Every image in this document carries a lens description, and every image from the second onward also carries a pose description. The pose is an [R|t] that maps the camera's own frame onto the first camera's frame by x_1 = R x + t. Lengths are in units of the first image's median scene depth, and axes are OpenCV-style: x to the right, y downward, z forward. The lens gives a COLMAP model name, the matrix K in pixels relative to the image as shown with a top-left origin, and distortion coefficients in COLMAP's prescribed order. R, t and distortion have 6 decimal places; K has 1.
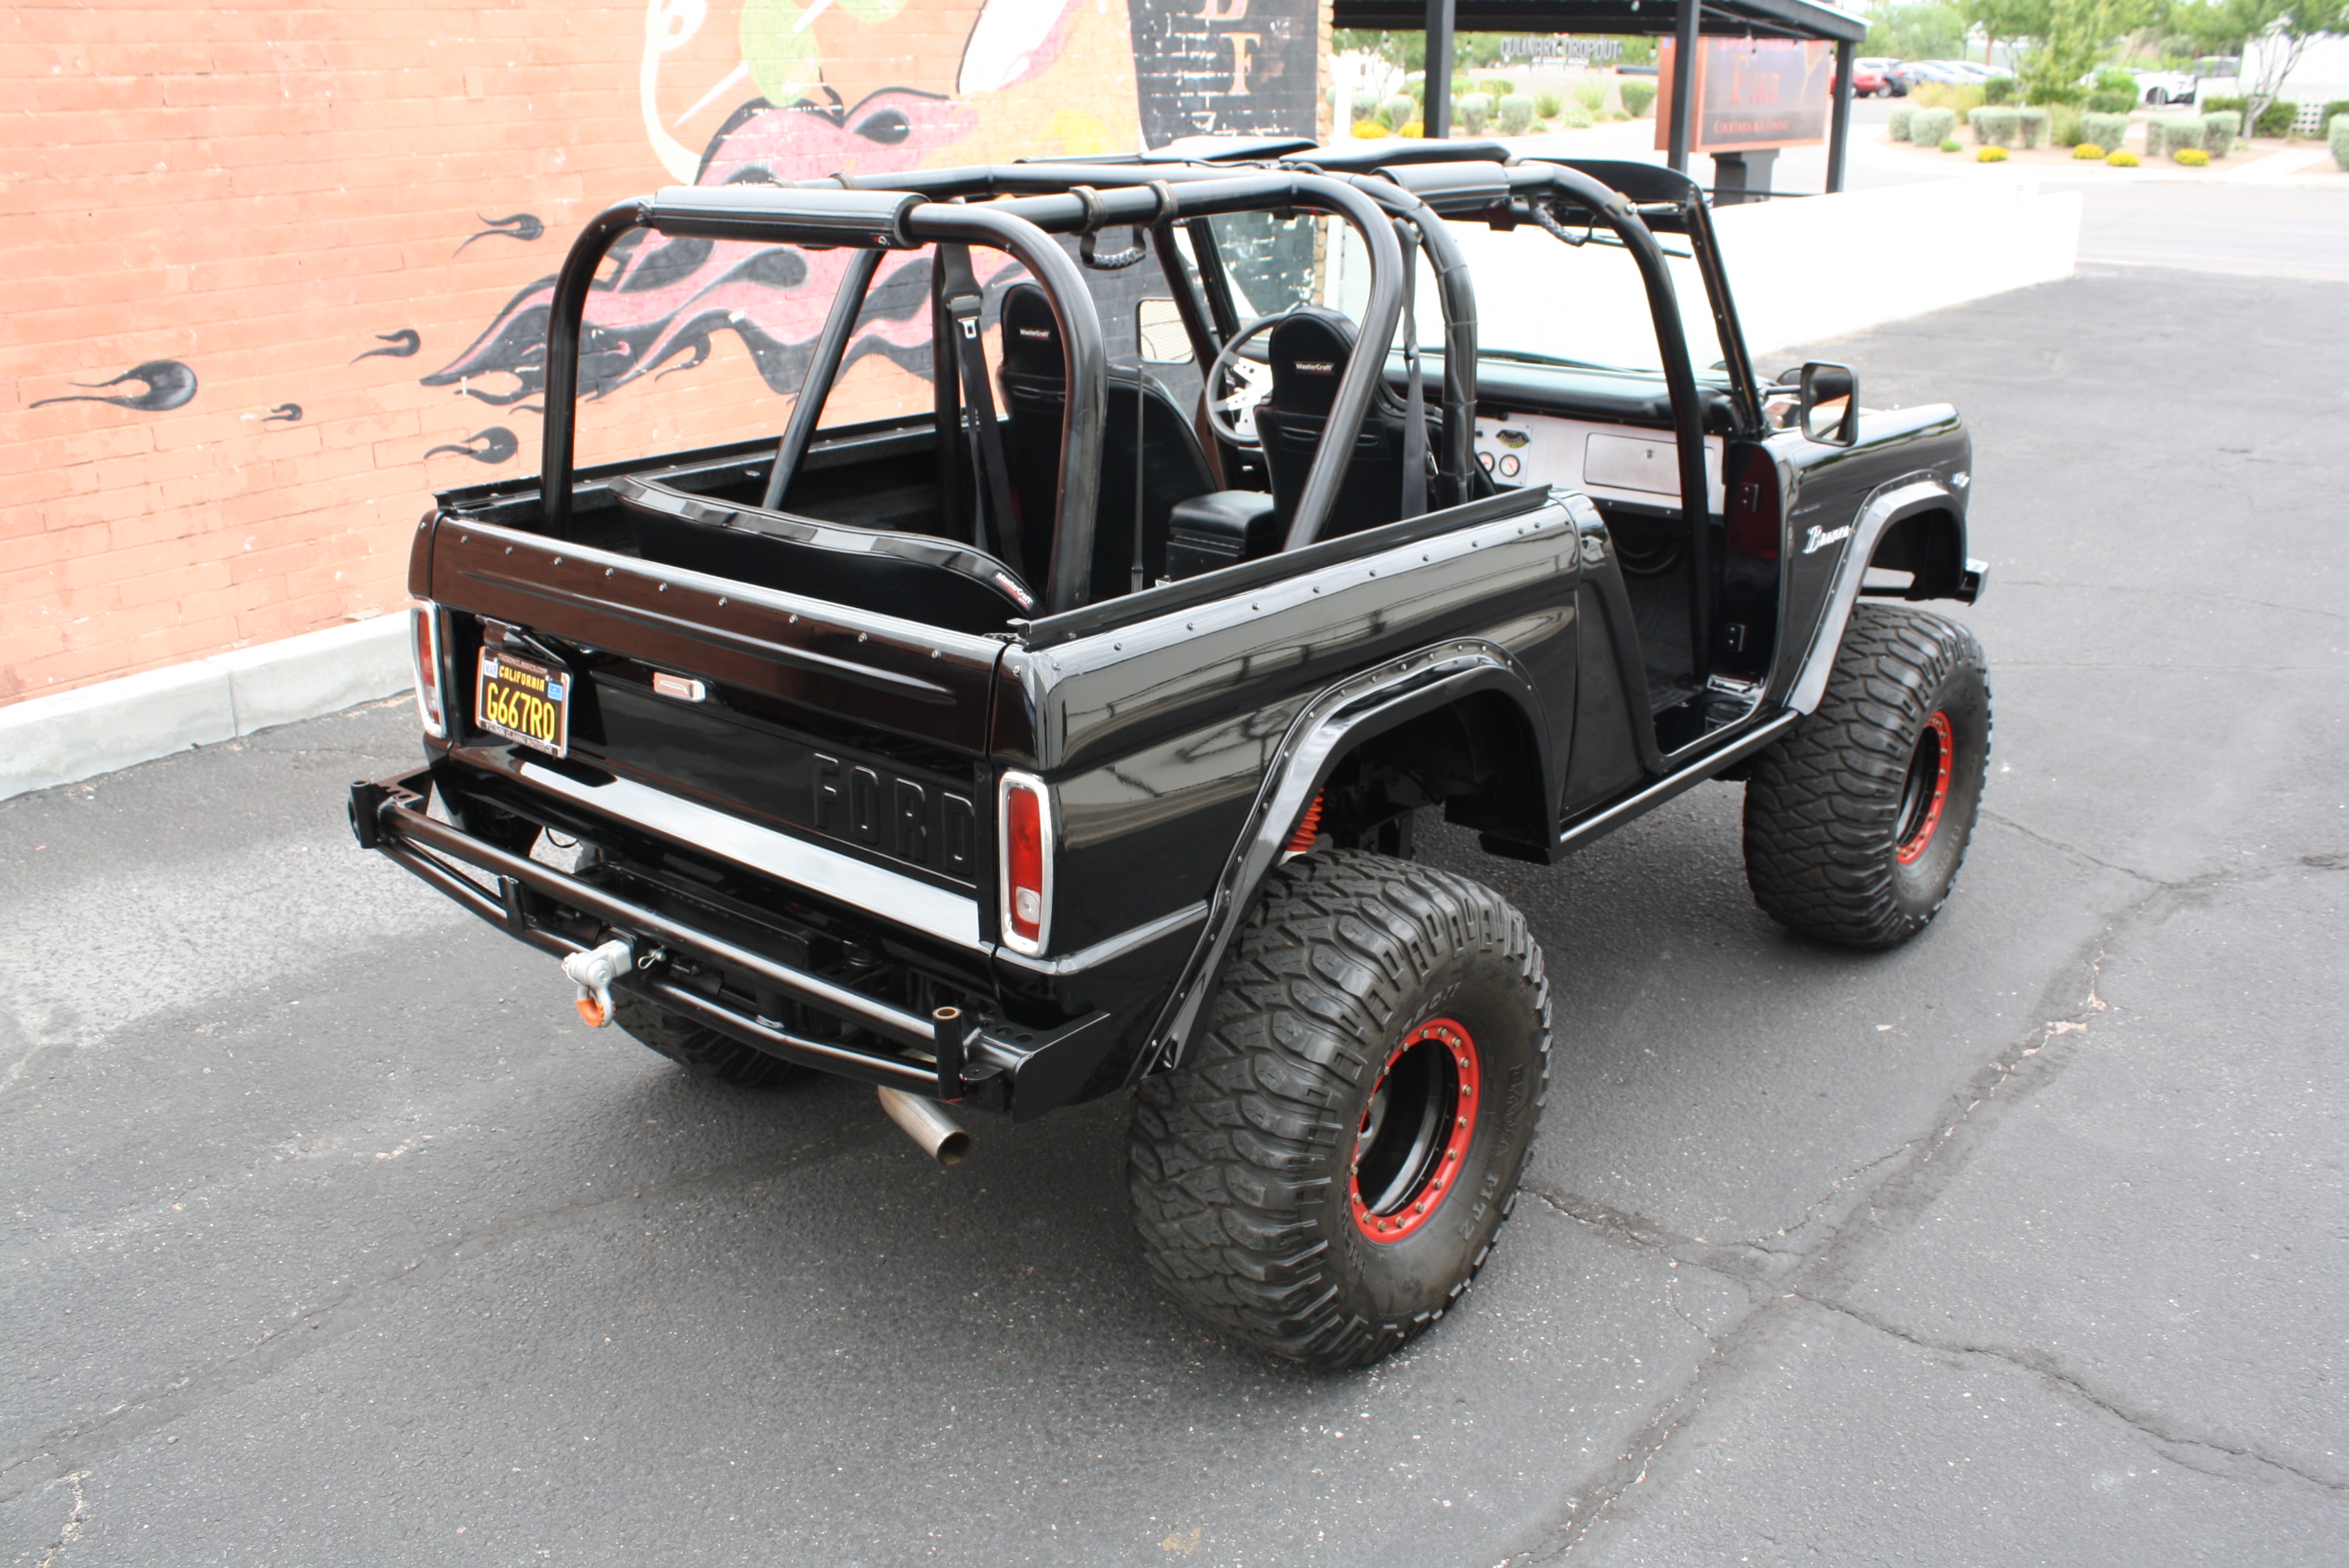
lens RADIAL K [[2033.6, 0, 1195.2], [0, 2033.6, 764.7], [0, 0, 1]] dist [-0.159387, 0.144675]
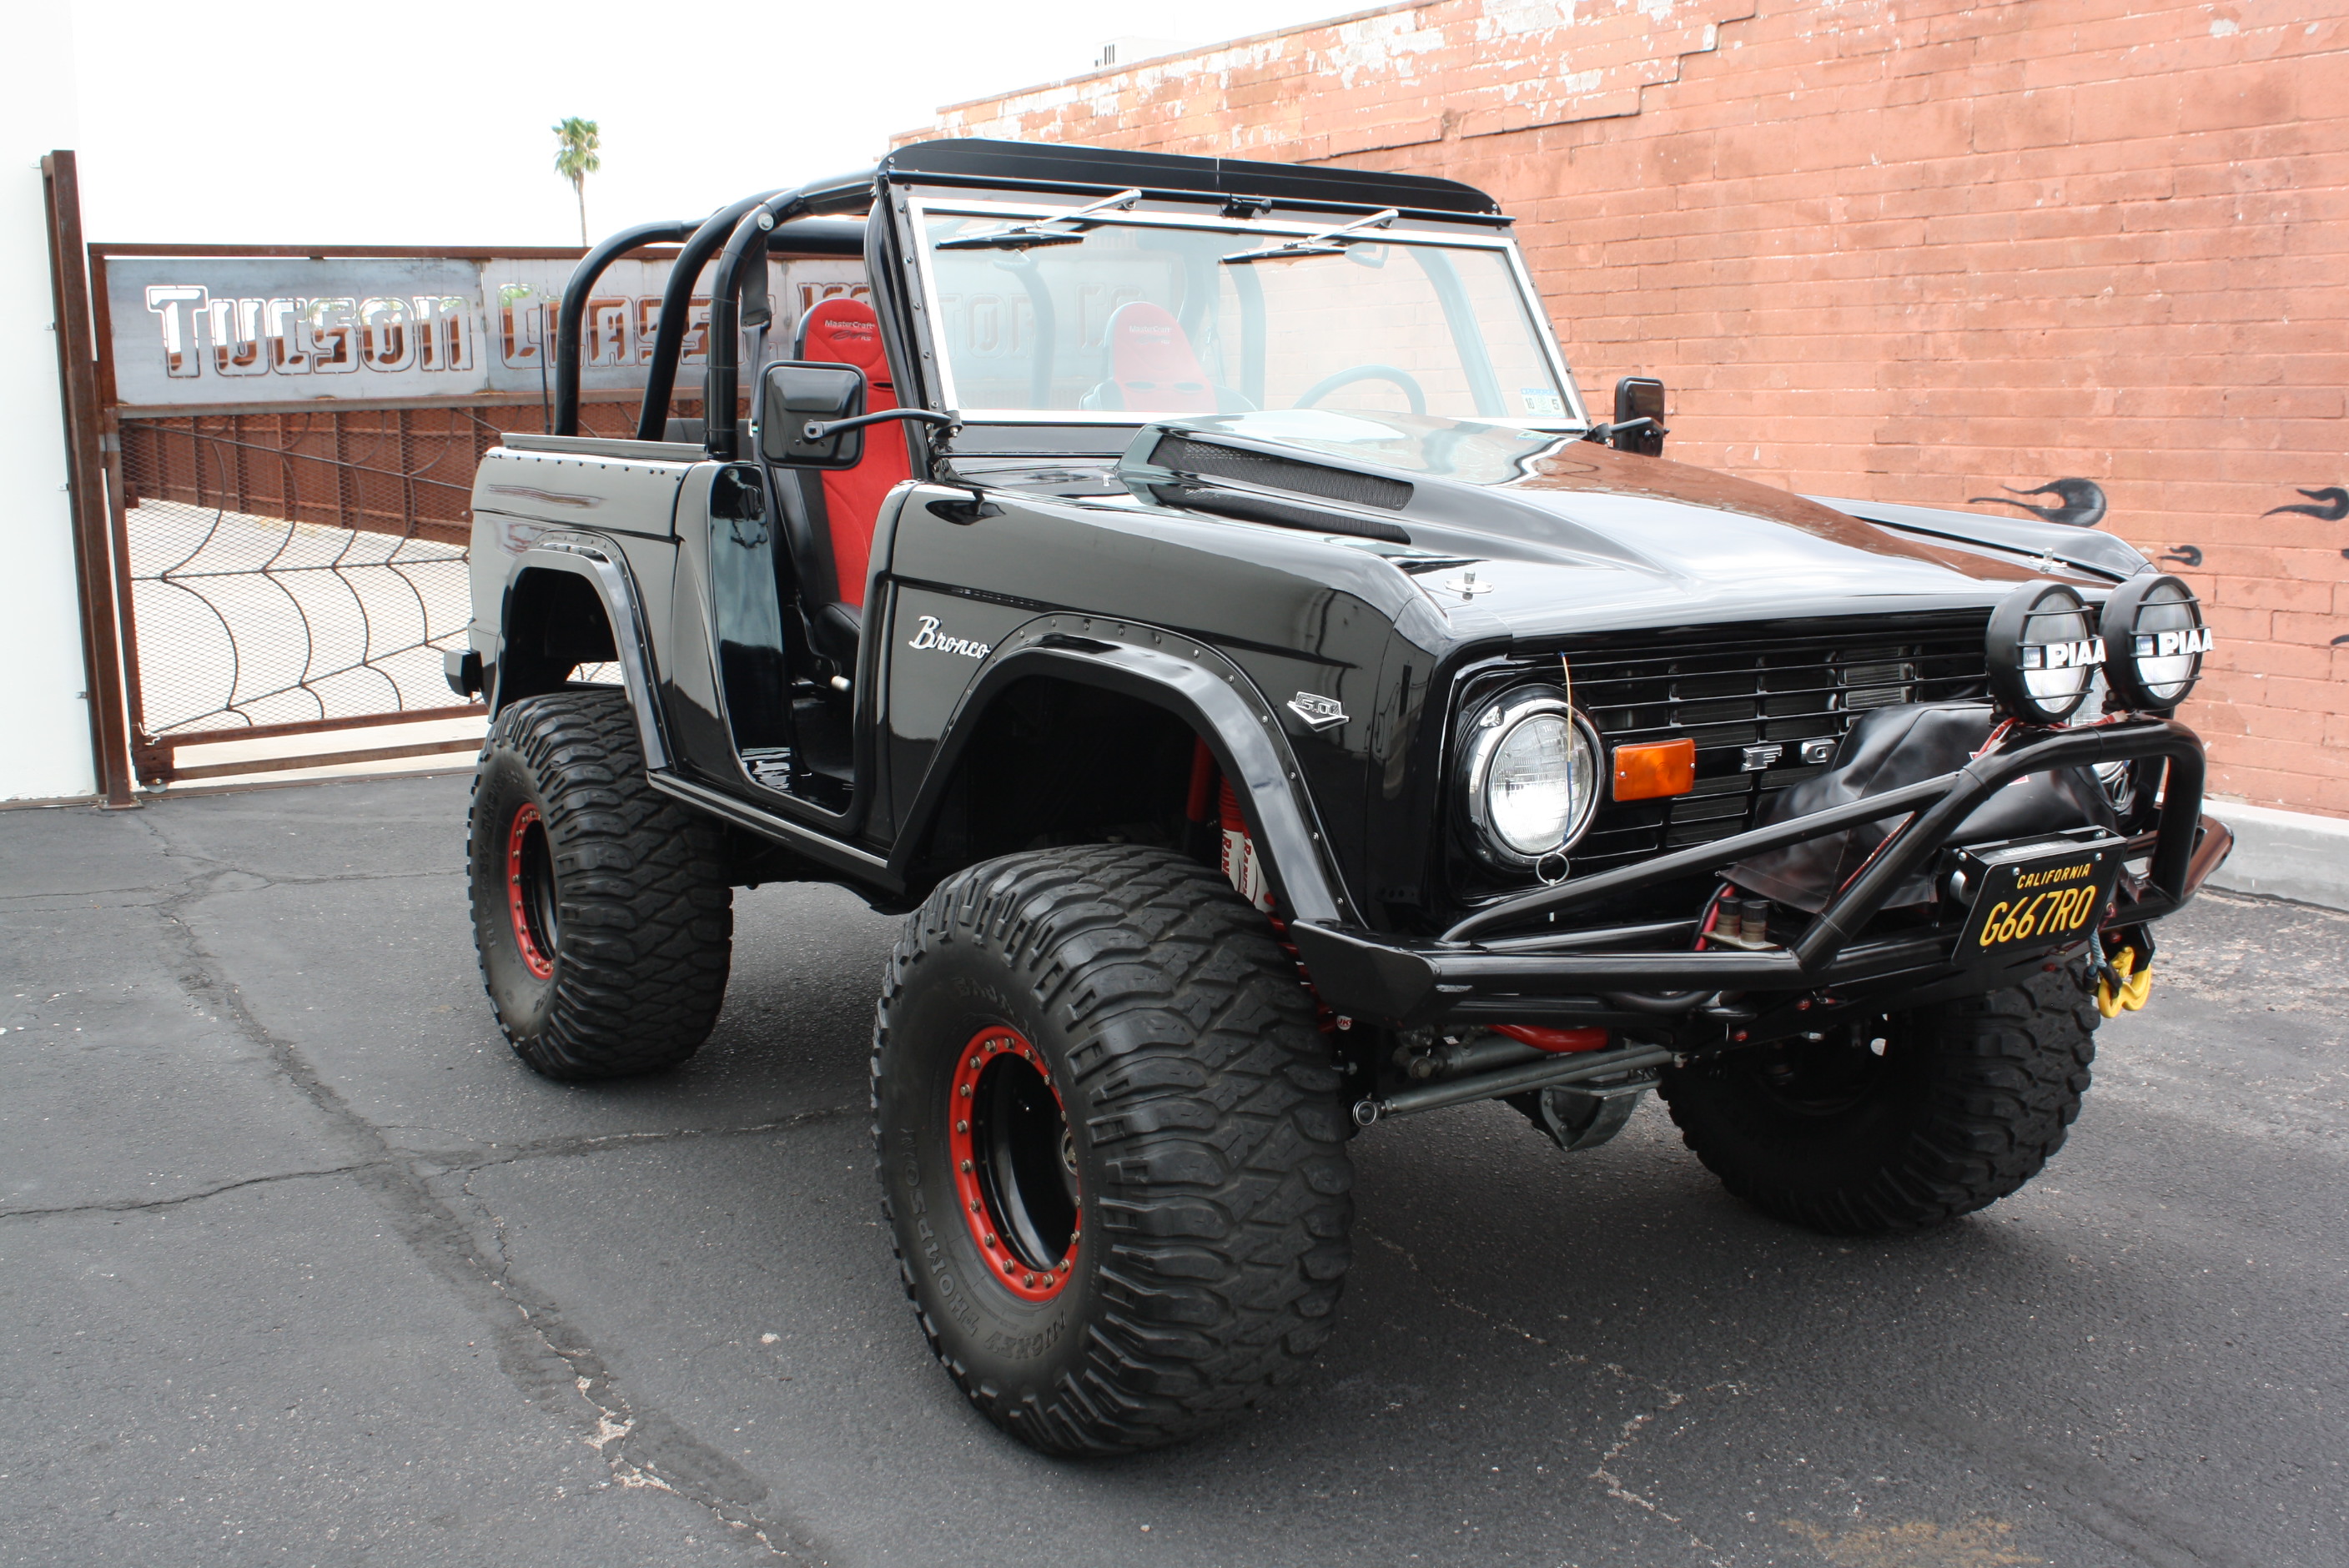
lens RADIAL K [[2359.0, 0, 1193.7], [0, 2359.0, 769.6], [0, 0, 1]] dist [-0.145564, 0.170200]
pose [[-0.284809, 0.147164, -0.947220, 0.991486], [-0.318194, 0.917603, 0.238236, -0.272876], [0.904232, 0.369252, -0.214515, 1.180879]]
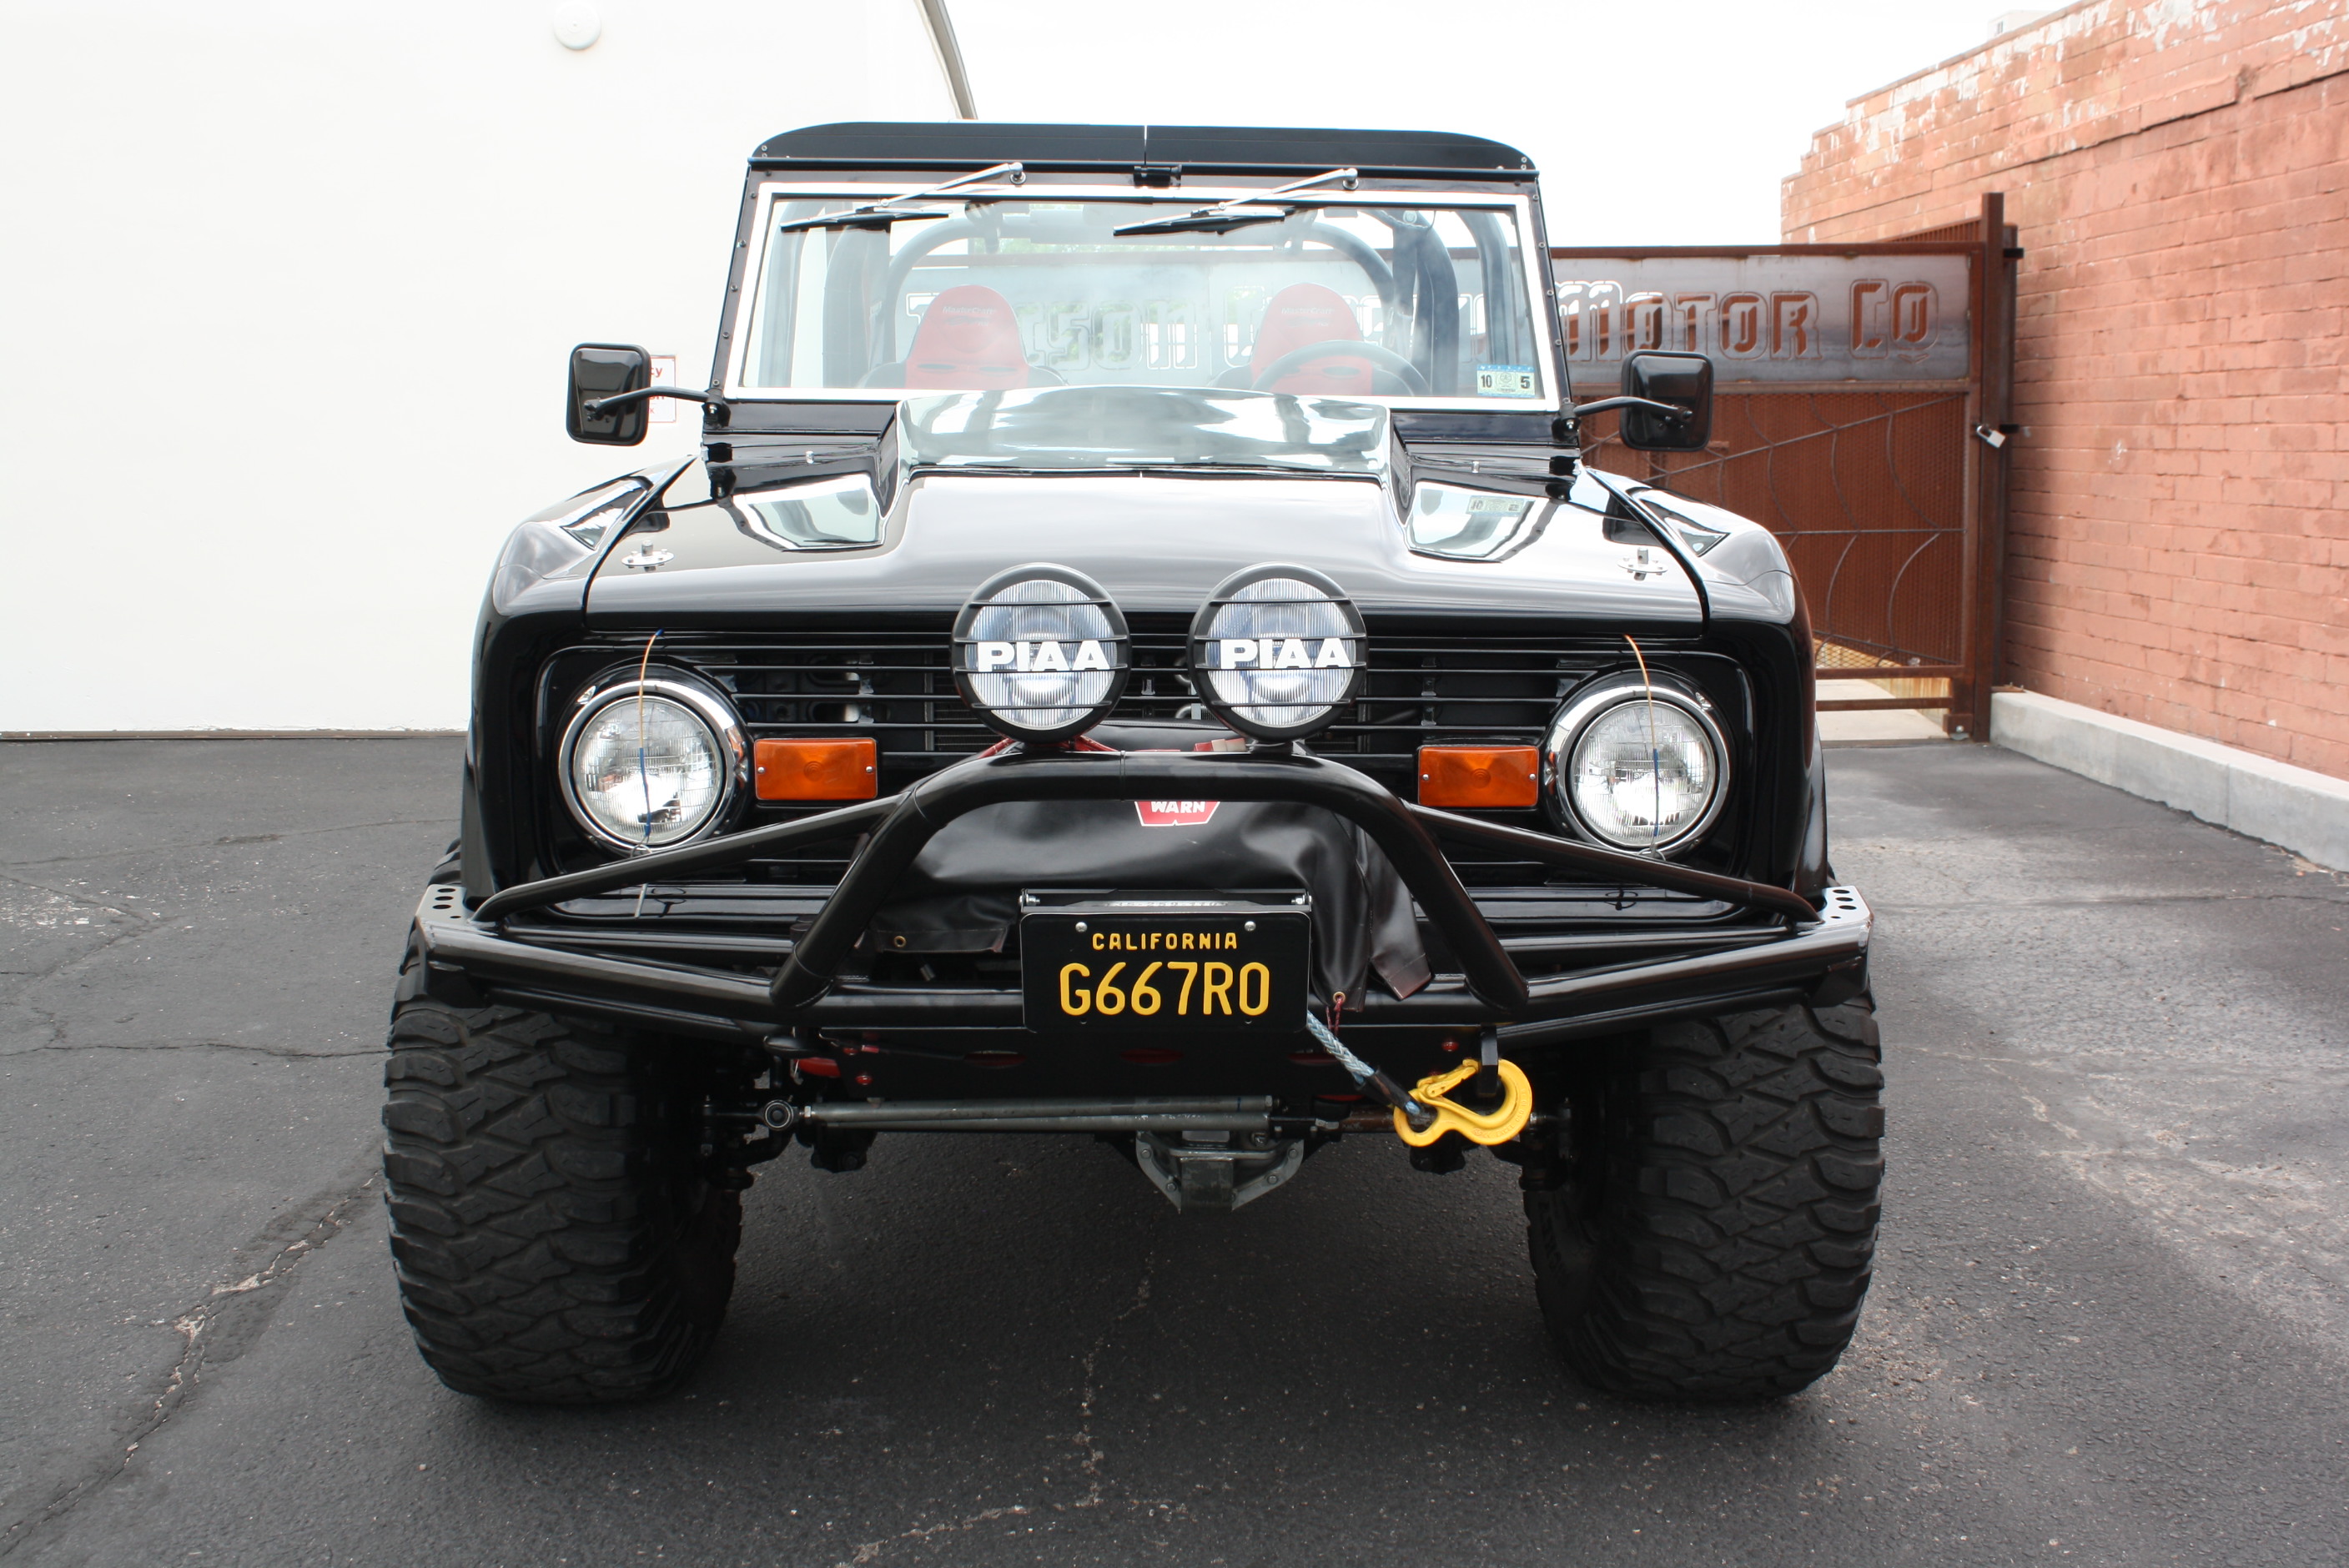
lens RADIAL K [[2359.0, 0, 1193.7], [0, 2359.0, 769.6], [0, 0, 1]] dist [-0.145564, 0.170200]
pose [[-0.746736, 0.096019, -0.658154, 0.683607], [-0.221967, 0.896820, 0.382680, -0.398134], [0.626990, 0.431849, -0.648375, 1.583533]]
